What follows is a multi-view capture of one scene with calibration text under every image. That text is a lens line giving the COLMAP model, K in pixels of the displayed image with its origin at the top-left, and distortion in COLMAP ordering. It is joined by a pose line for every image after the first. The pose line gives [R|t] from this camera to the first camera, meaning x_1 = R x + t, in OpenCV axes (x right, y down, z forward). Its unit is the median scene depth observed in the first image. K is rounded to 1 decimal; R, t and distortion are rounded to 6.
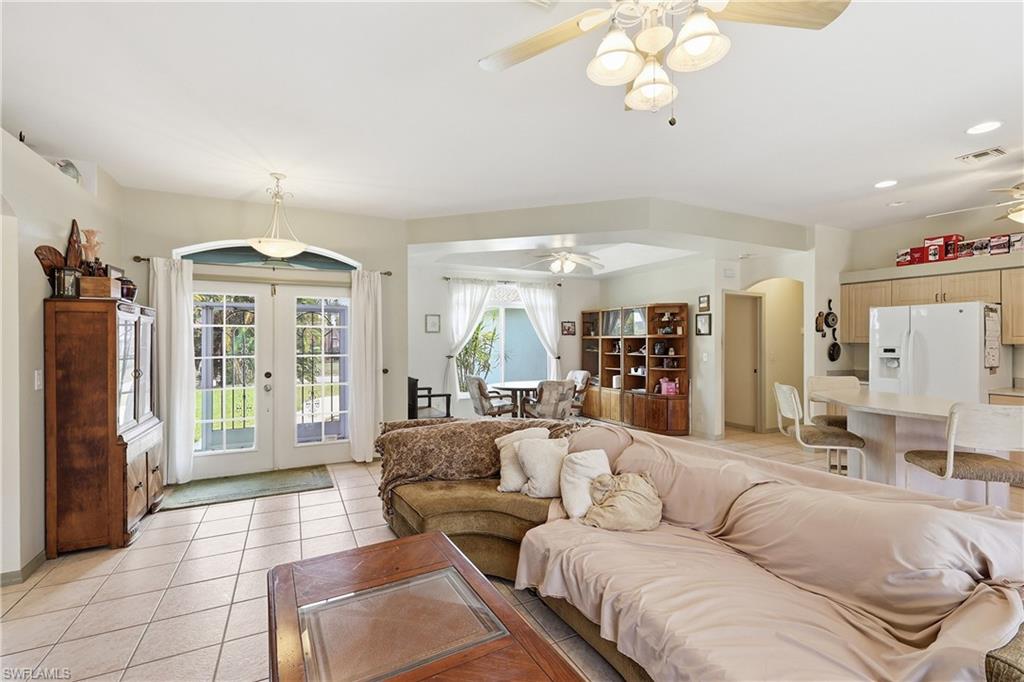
lens RADIAL K [[447.3, 0, 514.3], [0, 447.3, 338.5], [0, 0, 1]] dist [-0.000369, 0.000376]
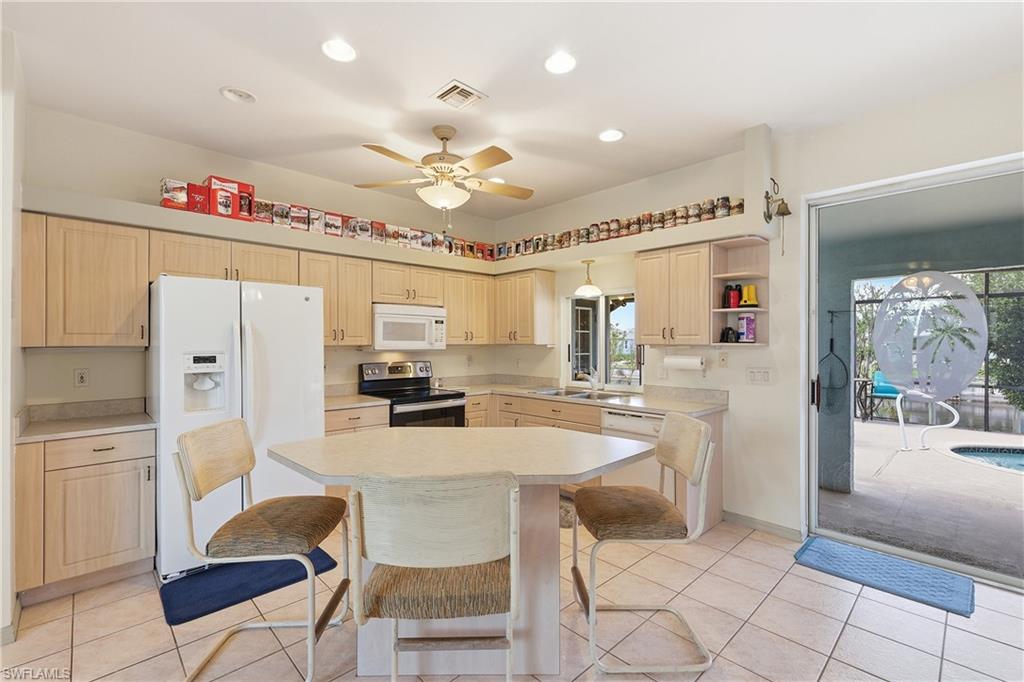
lens RADIAL K [[447.3, 0, 516.7], [0, 447.3, 343.3], [0, 0, 1]] dist [-0.000369, 0.000376]
pose [[-0.303511, -0.003498, 0.952822, 0.211121], [-0.002761, 0.999992, 0.002792, 0.004654], [-0.952824, -0.001784, -0.303518, 0.804452]]
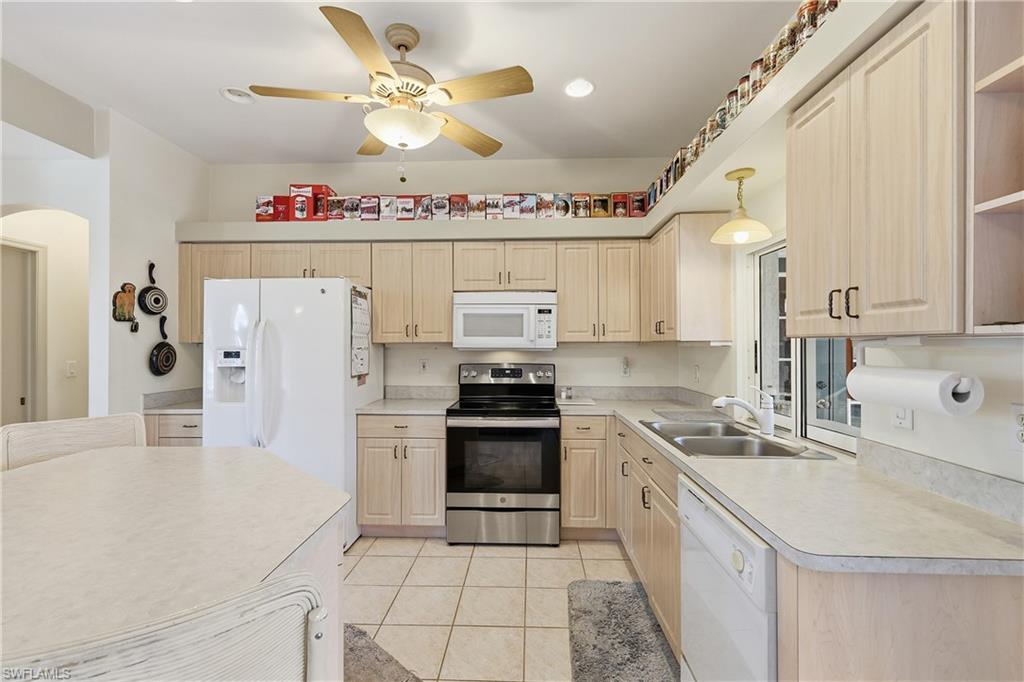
lens RADIAL K [[447.3, 0, 512.8], [0, 447.3, 345.0], [0, 0, 1]] dist [-0.000369, 0.000376]
pose [[0.476511, -0.004392, 0.879158, 0.503604], [0.000583, 0.999989, 0.004680, 0.011812], [-0.879168, -0.001717, 0.476508, 0.405423]]
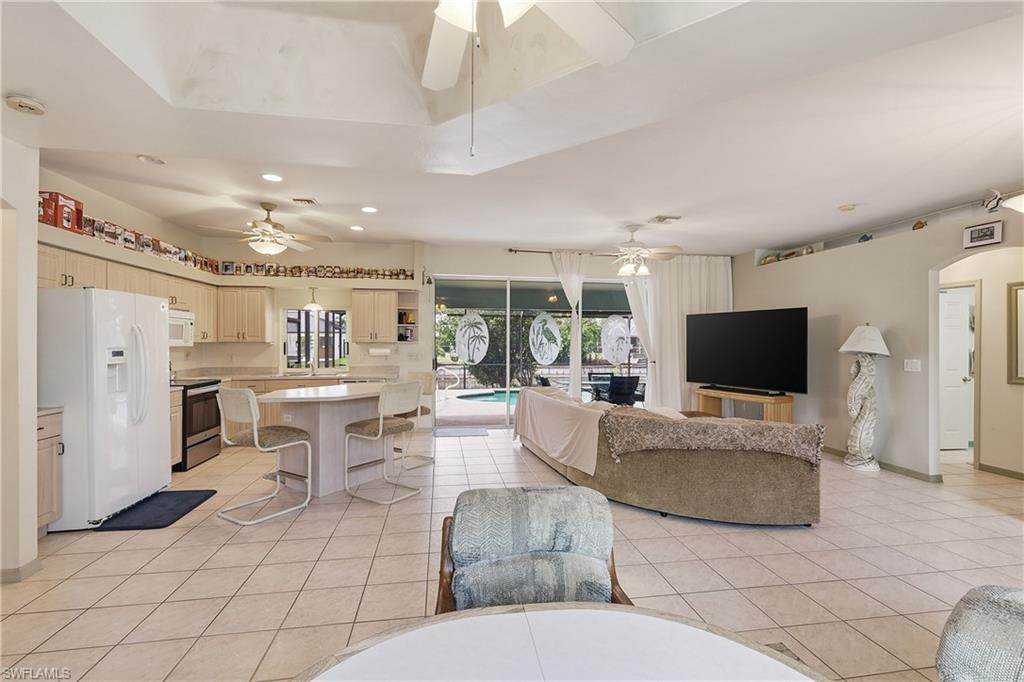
lens RADIAL K [[447.3, 0, 509.0], [0, 447.3, 342.8], [0, 0, 1]] dist [-0.000369, 0.000376]
pose [[-0.951482, -0.005132, 0.307662, 0.038754], [-0.005169, 0.999986, 0.000692, 0.006418], [-0.307662, -0.000932, -0.951495, 1.477534]]
